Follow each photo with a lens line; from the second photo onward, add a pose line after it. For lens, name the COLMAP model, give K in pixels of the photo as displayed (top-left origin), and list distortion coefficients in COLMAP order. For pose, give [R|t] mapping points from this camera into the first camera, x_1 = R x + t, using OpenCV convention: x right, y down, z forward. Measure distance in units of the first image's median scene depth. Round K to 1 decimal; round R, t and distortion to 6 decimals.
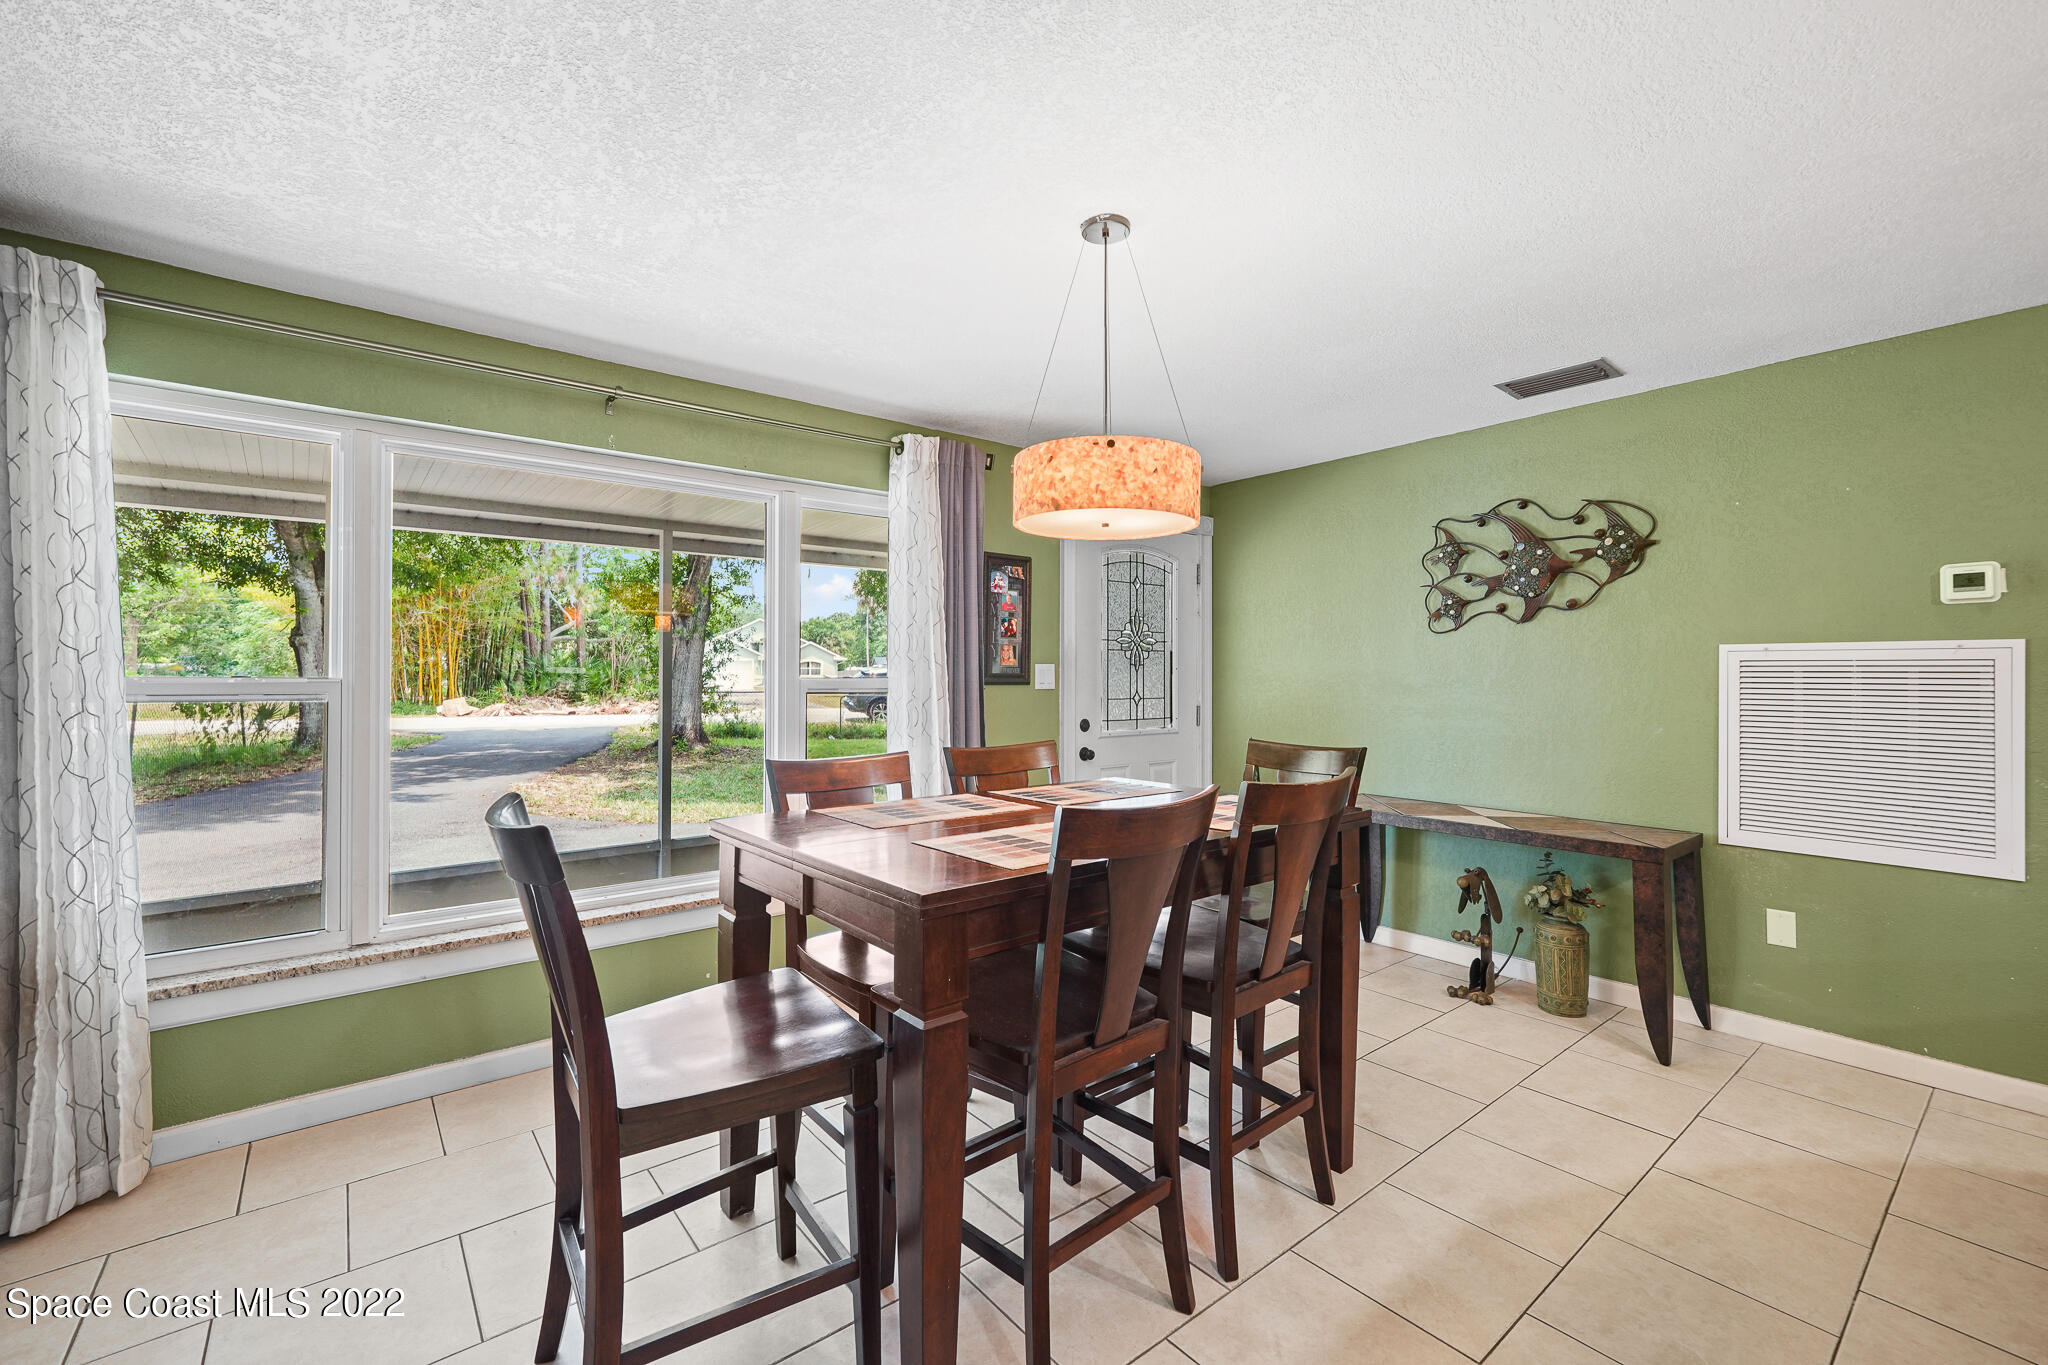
lens RADIAL K [[845.8, 0, 1023.2], [0, 845.8, 680.9], [0, 0, 1]] dist [-0.000336, -0.000021]
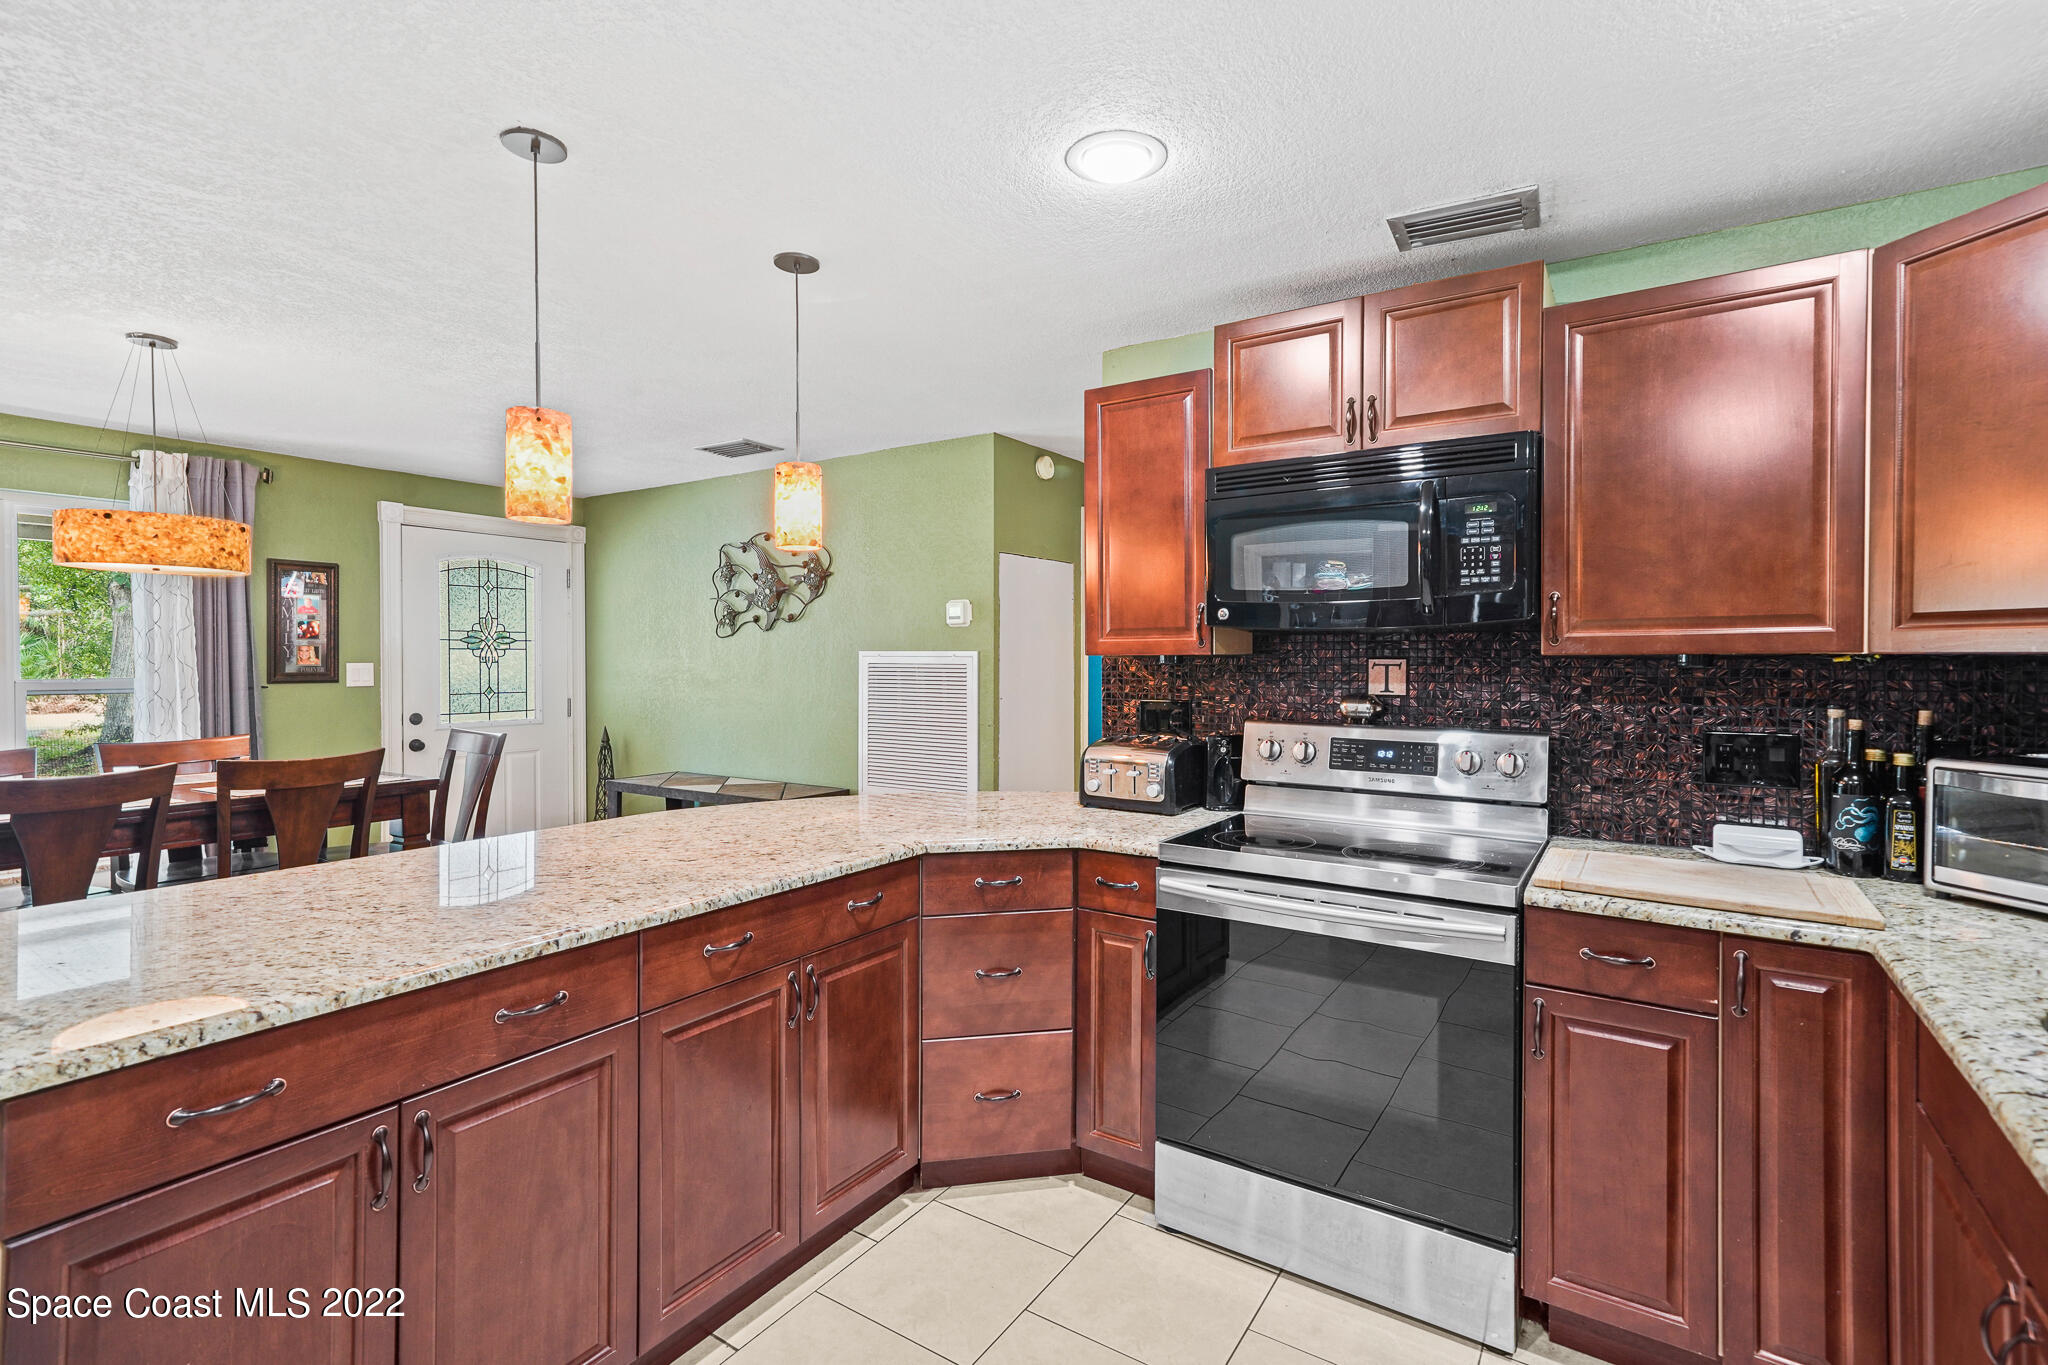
lens RADIAL K [[944.5, 0, 1024.3], [0, 944.5, 673.3], [0, 0, 1]] dist [0.014269, 0.000134]
pose [[0.952035, -0.006508, 0.305921, 0.500915], [0.003377, 0.999936, 0.010764, -0.018351], [-0.305972, -0.009215, 0.951996, -0.447364]]
